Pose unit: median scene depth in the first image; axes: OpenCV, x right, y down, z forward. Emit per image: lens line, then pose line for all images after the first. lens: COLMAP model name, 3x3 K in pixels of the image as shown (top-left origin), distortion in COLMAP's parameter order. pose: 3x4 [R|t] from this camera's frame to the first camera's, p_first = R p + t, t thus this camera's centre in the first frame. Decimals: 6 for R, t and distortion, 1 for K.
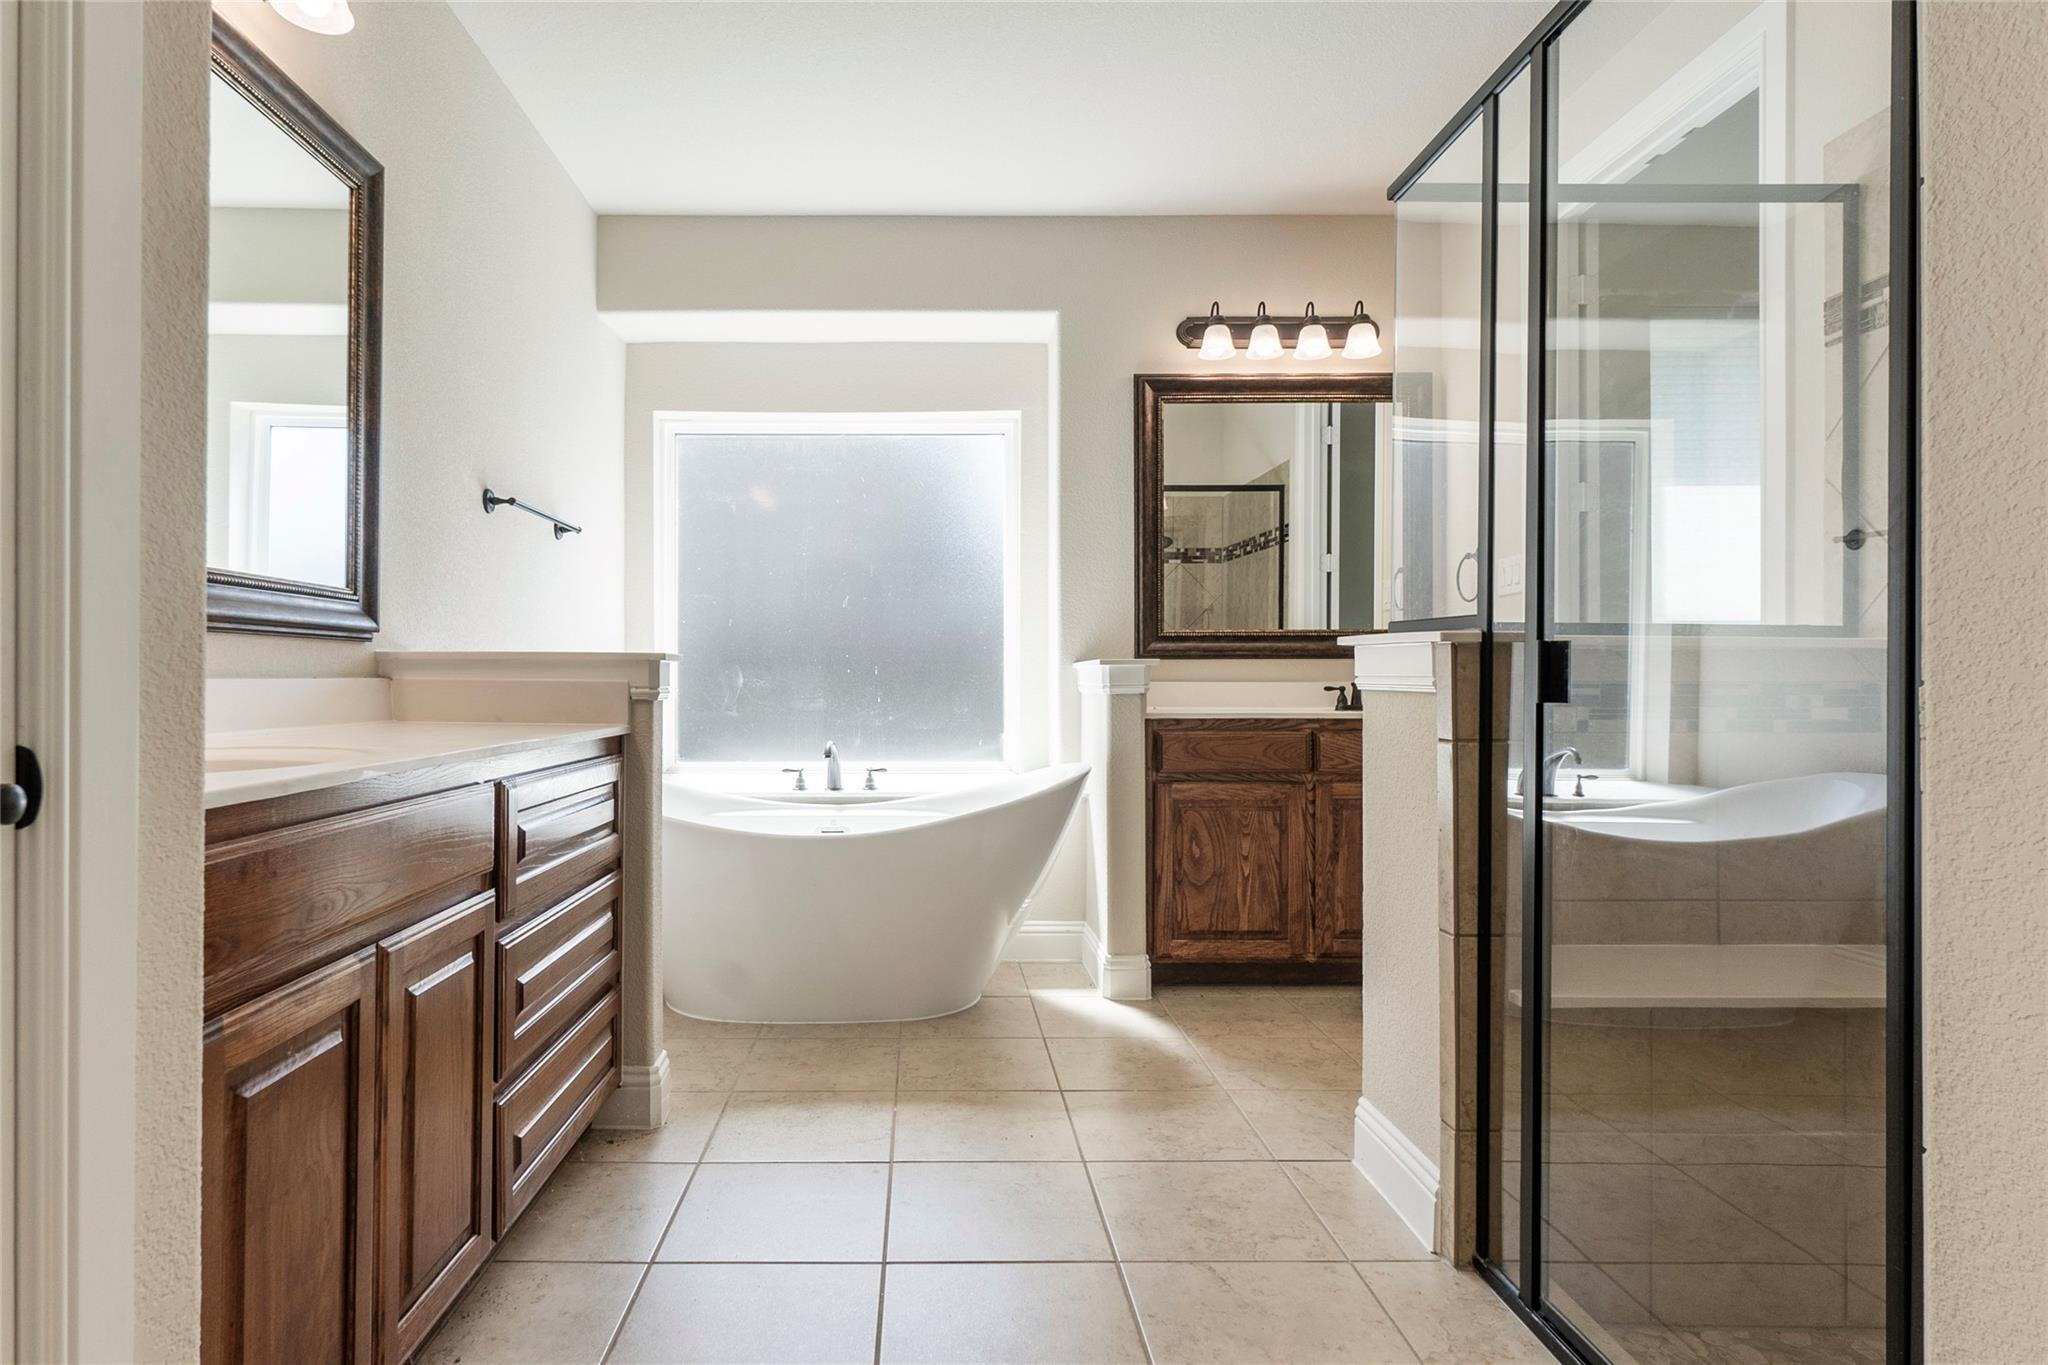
lens RADIAL K [[1055.9, 0, 1024.0], [0, 1055.9, 682.5], [0, 0, 1]] dist [-0.004382, 0.000222]
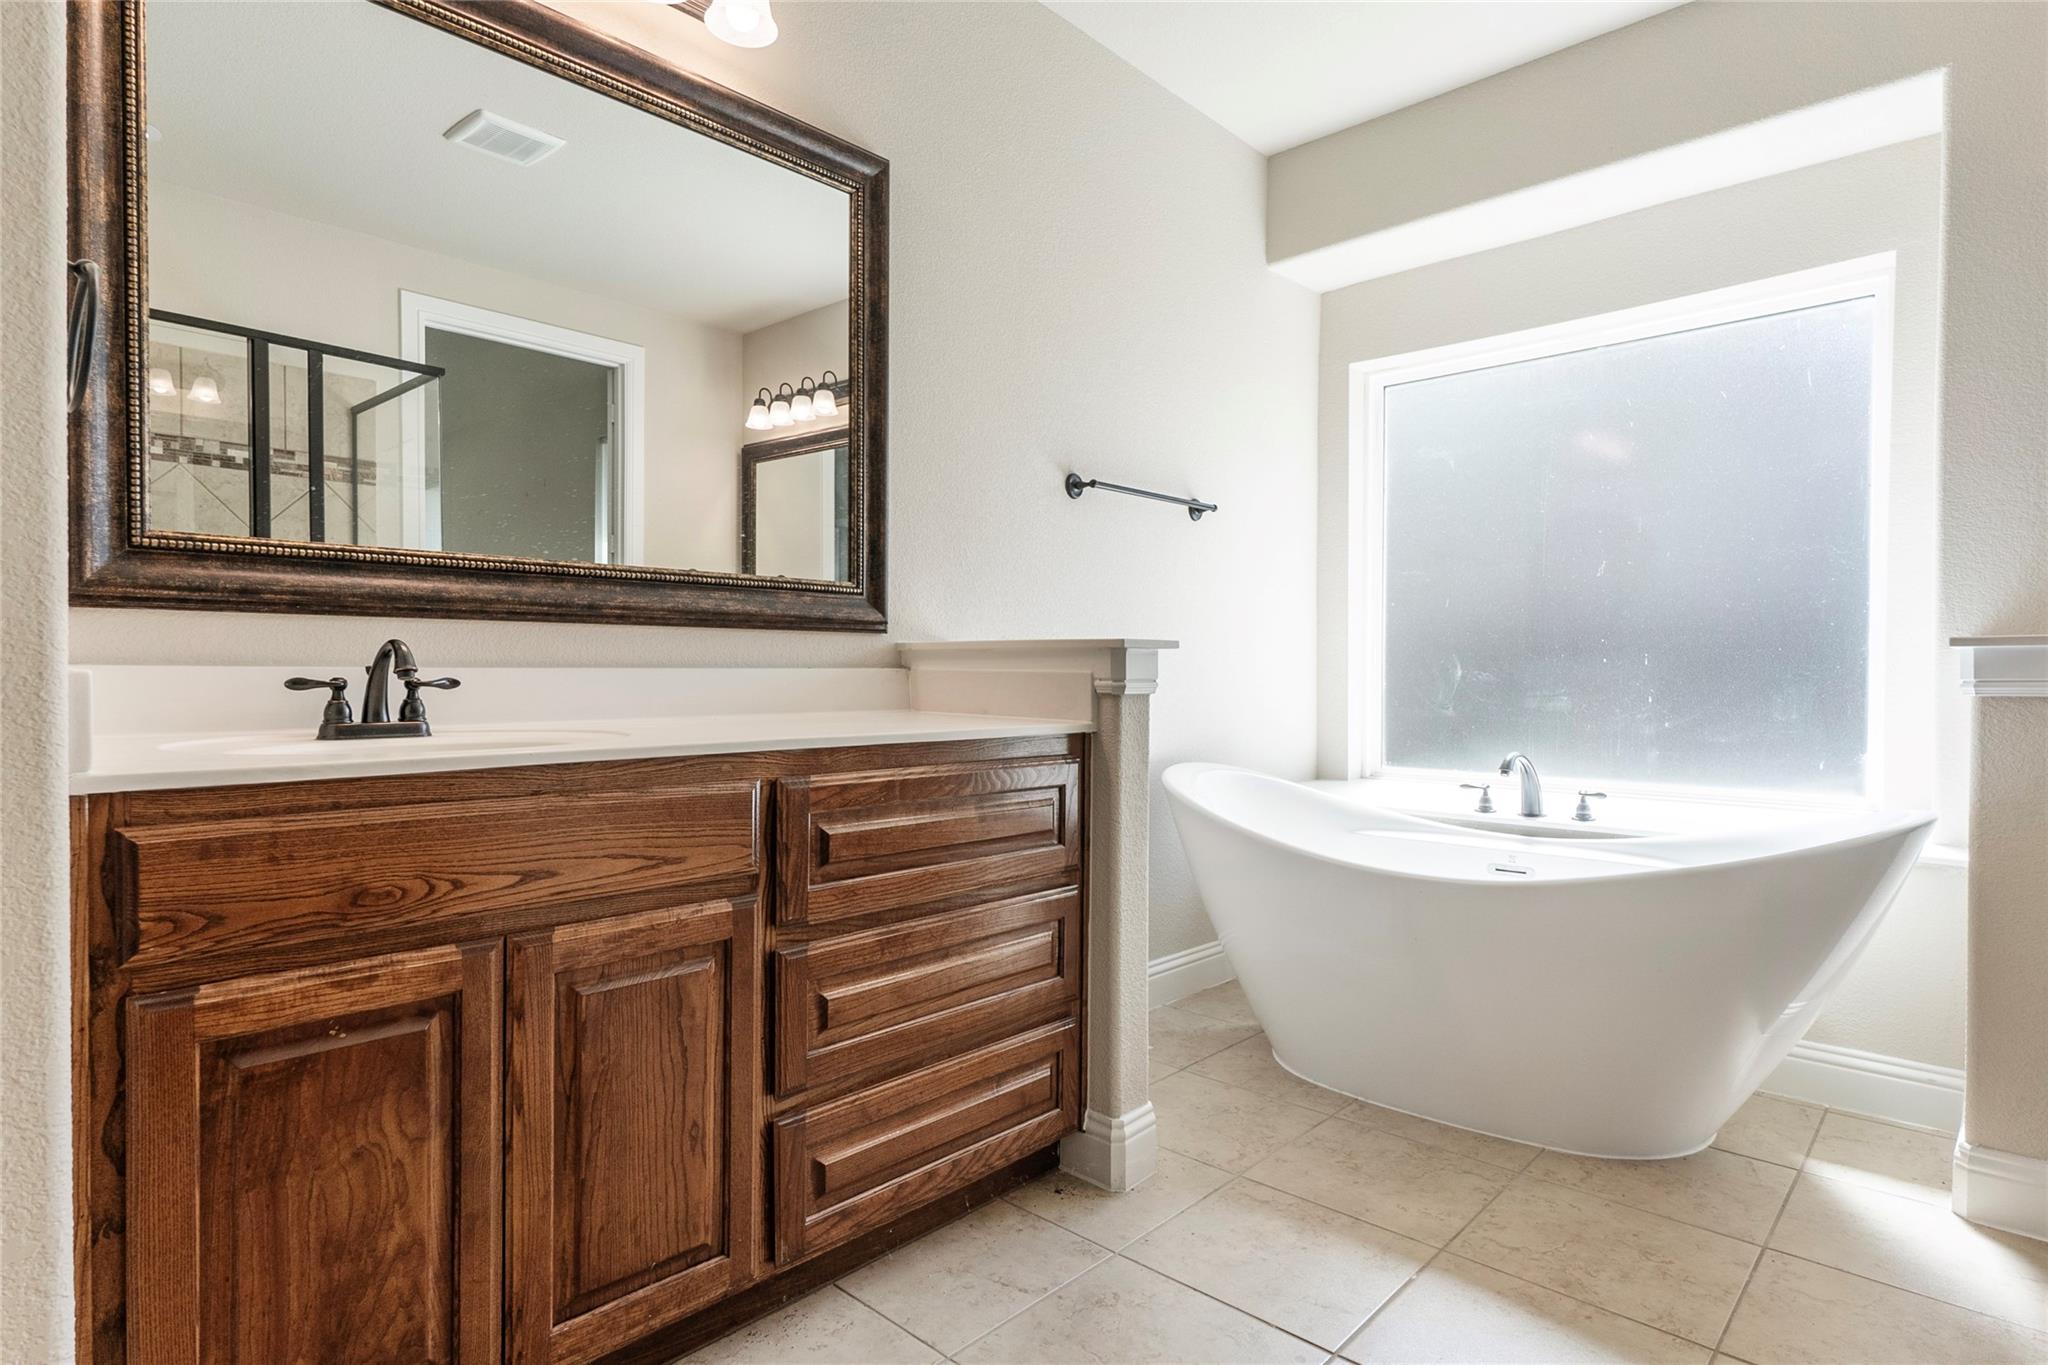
lens RADIAL K [[1097.8, 0, 1025.1], [0, 1097.8, 699.7], [0, 0, 1]] dist [-0.002746, 0.000515]
pose [[0.696810, 0.019133, -0.717001, 0.169919], [-0.003534, 0.999724, 0.023243, 0.000607], [0.717247, -0.013662, 0.696685, 0.239456]]
